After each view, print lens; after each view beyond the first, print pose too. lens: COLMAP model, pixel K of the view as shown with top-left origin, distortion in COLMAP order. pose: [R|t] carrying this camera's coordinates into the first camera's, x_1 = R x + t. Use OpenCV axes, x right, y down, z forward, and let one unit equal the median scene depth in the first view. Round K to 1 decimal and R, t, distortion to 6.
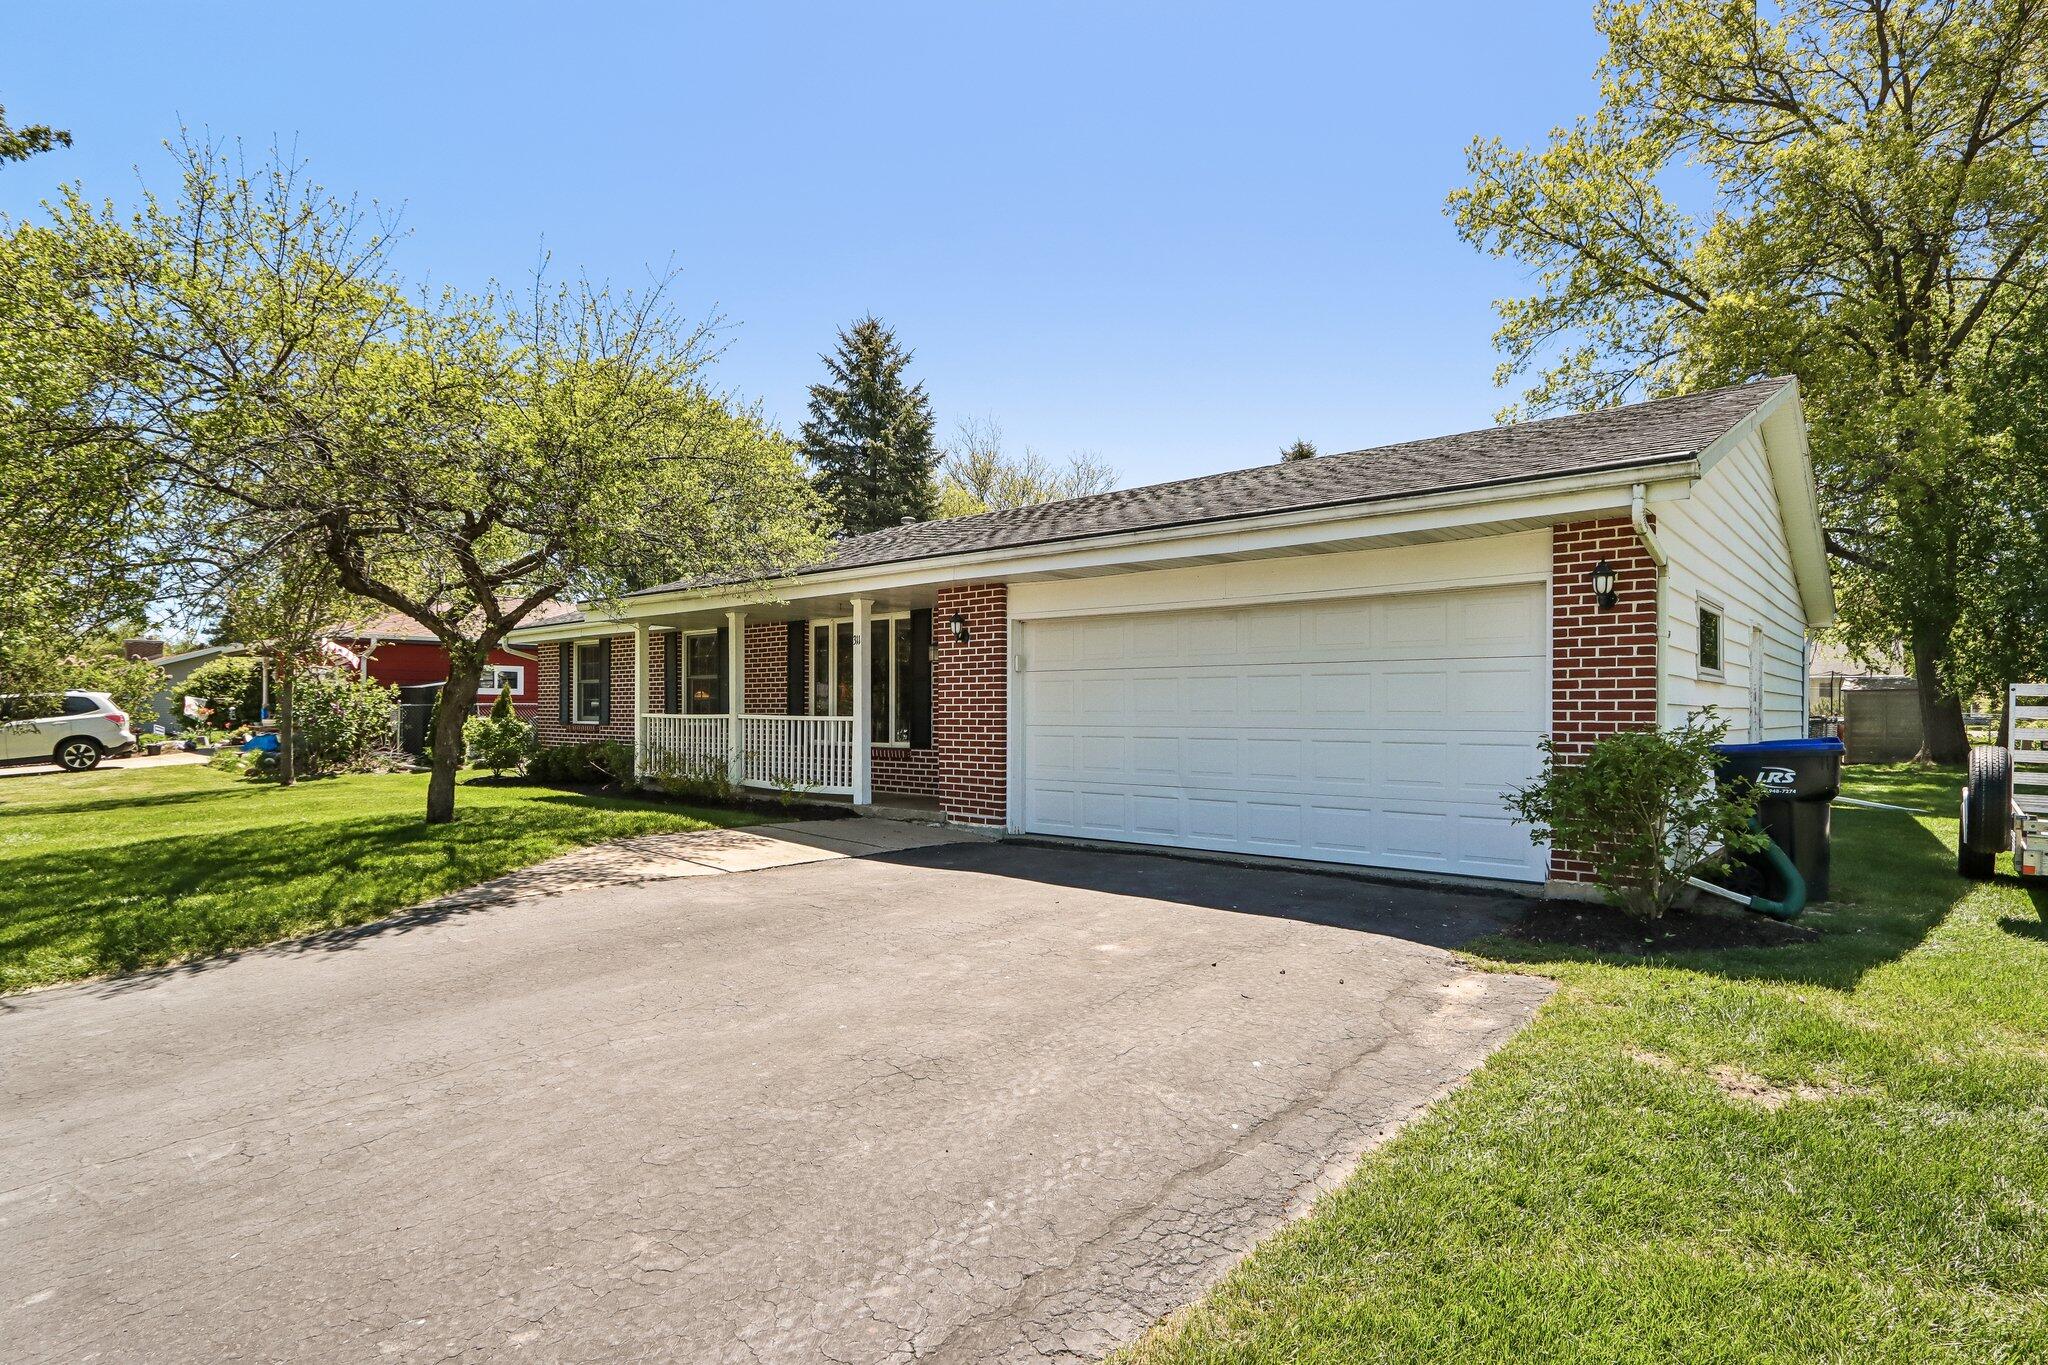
lens RADIAL K [[1055.1, 0, 983.4], [0, 1055.1, 709.7], [0, 0, 1]] dist [-0.004275, -0.000428]
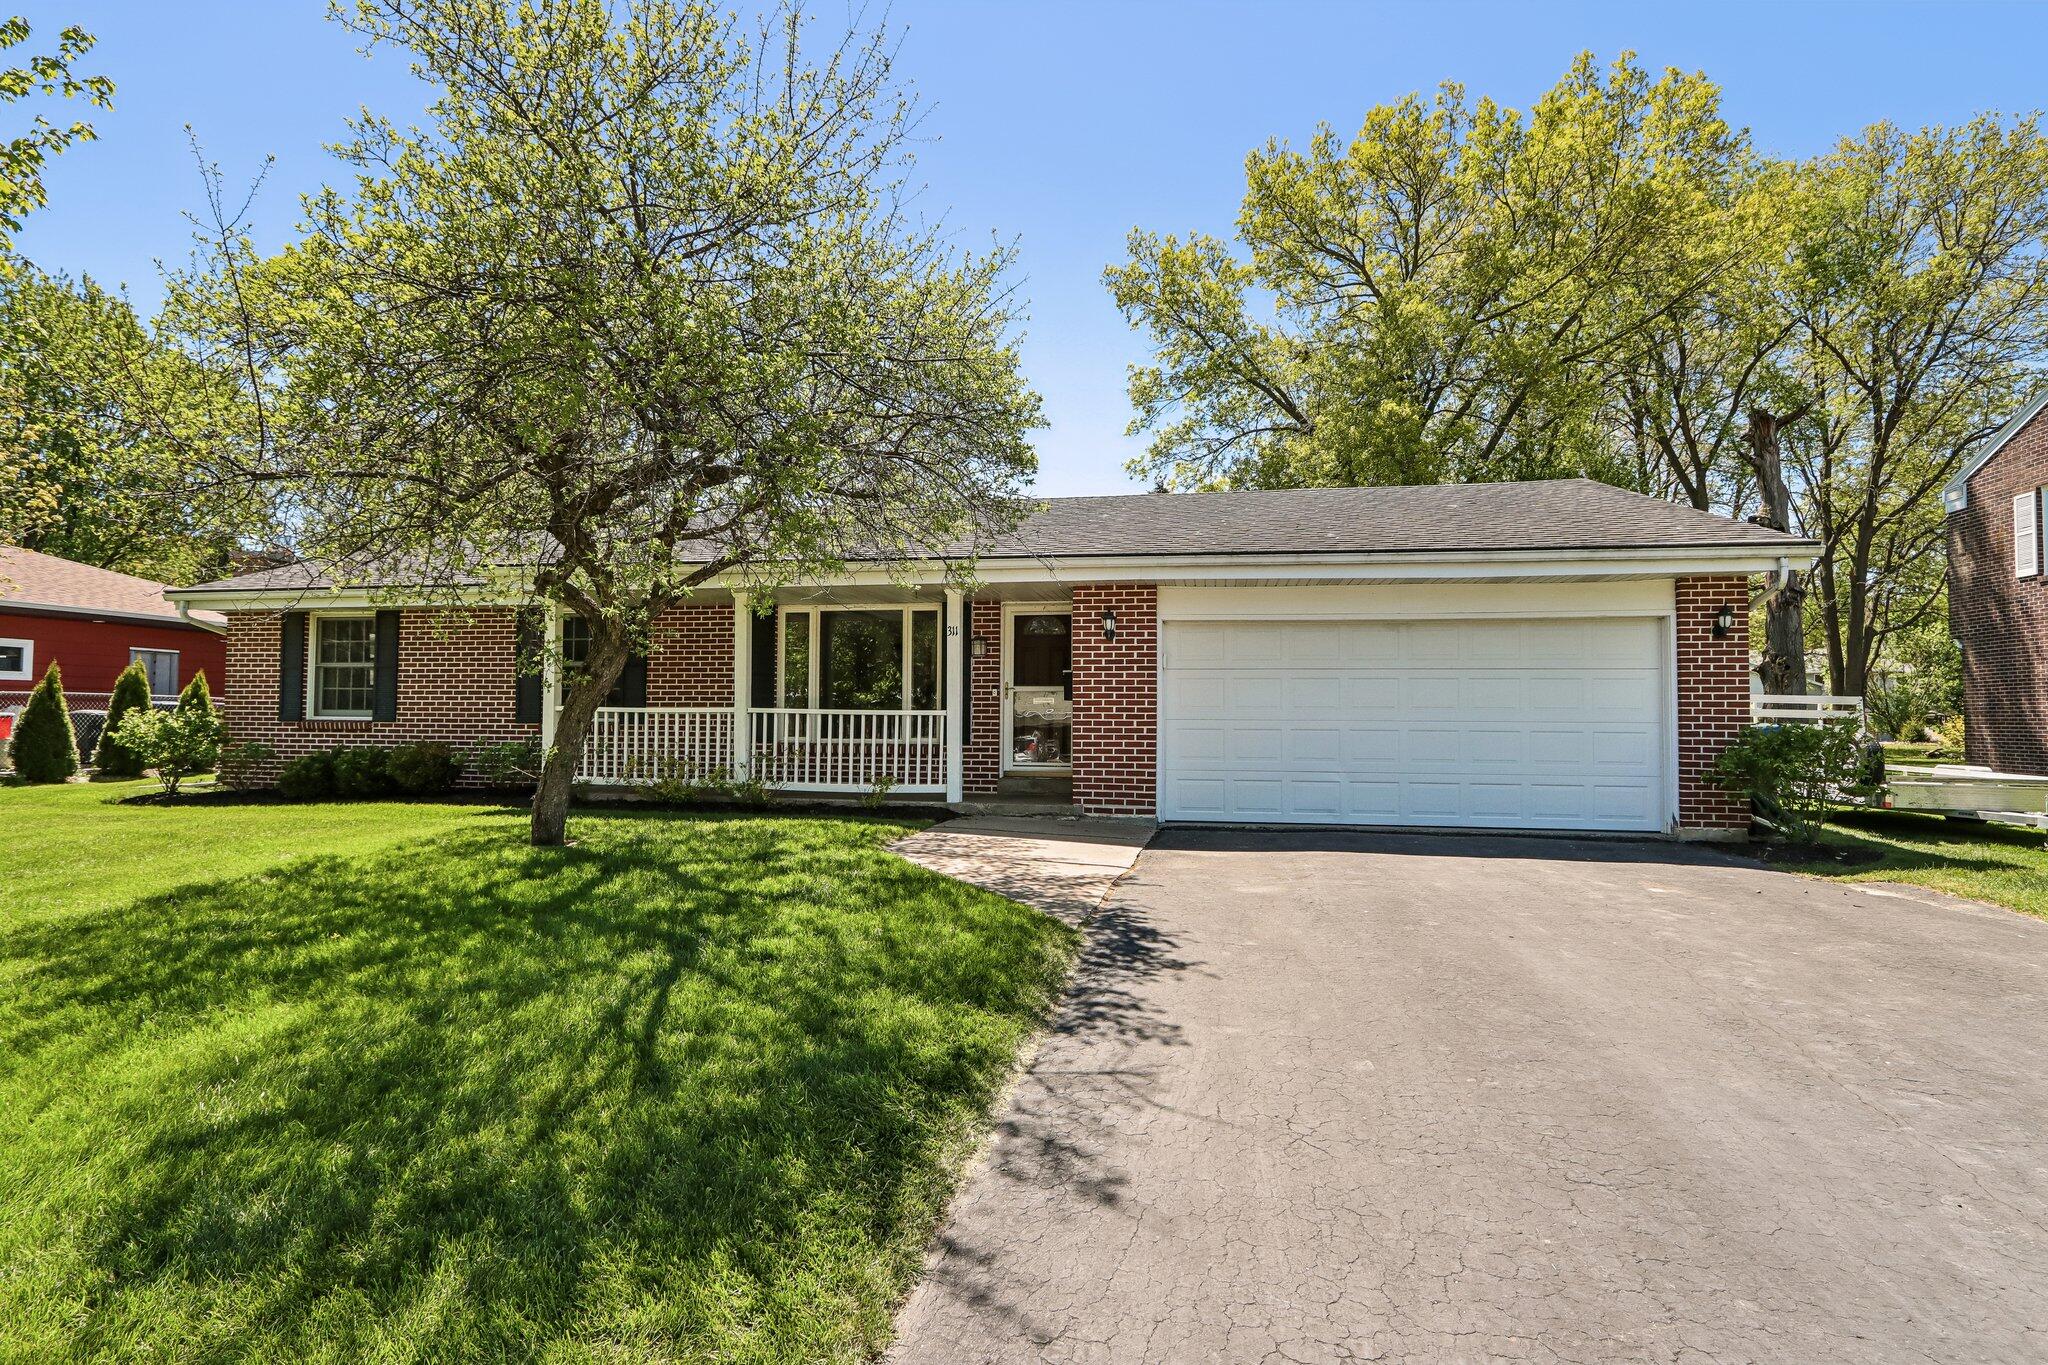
lens RADIAL K [[1055.1, 0, 1019.8], [0, 1055.1, 689.3], [0, 0, 1]] dist [-0.004275, -0.000428]
pose [[0.851792, 0.017573, 0.523586, -0.647115], [-0.006603, 0.999718, -0.022812, 0.009579], [-0.523839, 0.015974, 0.851668, 0.172305]]
